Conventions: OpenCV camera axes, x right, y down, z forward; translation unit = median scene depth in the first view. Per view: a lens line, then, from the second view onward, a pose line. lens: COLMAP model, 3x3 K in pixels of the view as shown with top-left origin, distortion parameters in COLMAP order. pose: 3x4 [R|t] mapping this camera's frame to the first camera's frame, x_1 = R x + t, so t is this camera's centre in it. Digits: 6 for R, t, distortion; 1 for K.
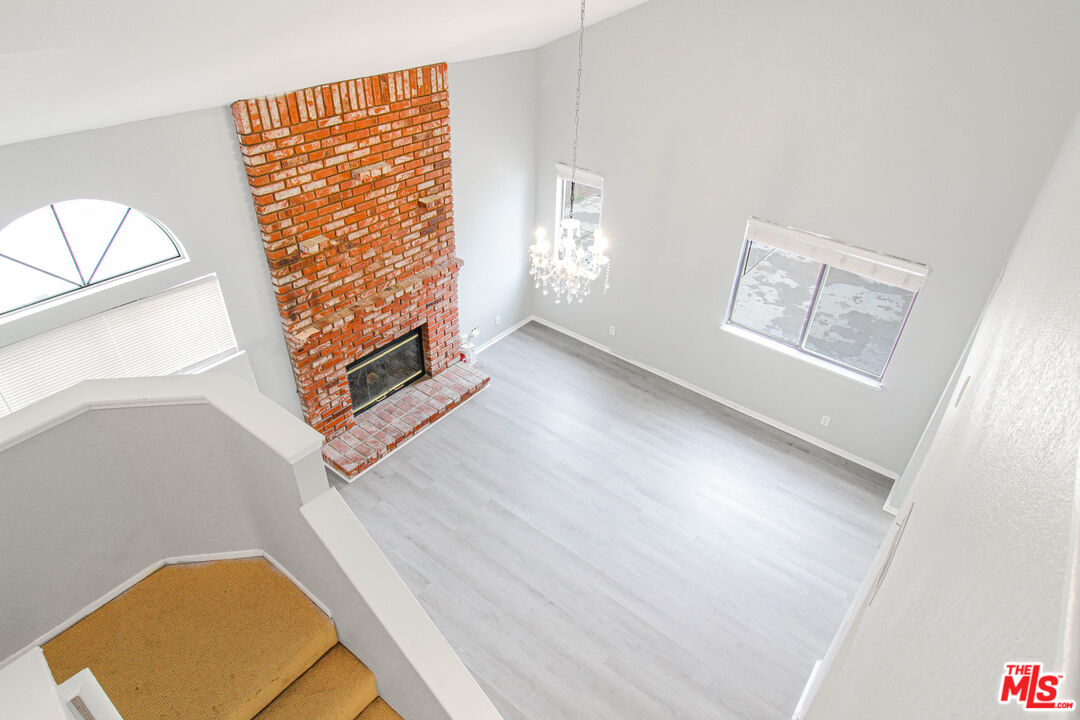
lens RADIAL K [[633.3, 0, 540.6], [0, 633.3, 345.5], [0, 0, 1]] dist [-0.001363, -0.001523]
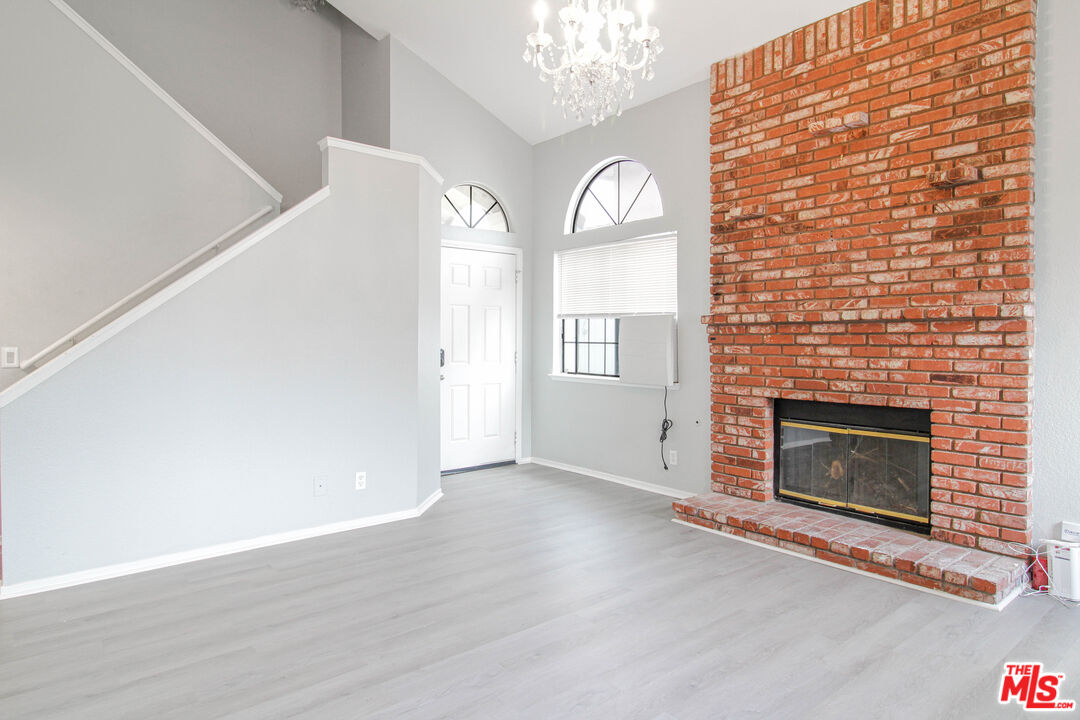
lens RADIAL K [[633.3, 0, 540.6], [0, 633.3, 345.5], [0, 0, 1]] dist [-0.001363, -0.001523]
pose [[-0.207498, -0.018792, -0.978055, 0.534530], [-0.554677, 0.825814, 0.101810, 0.059802], [0.805778, 0.563630, -0.181778, 1.000579]]
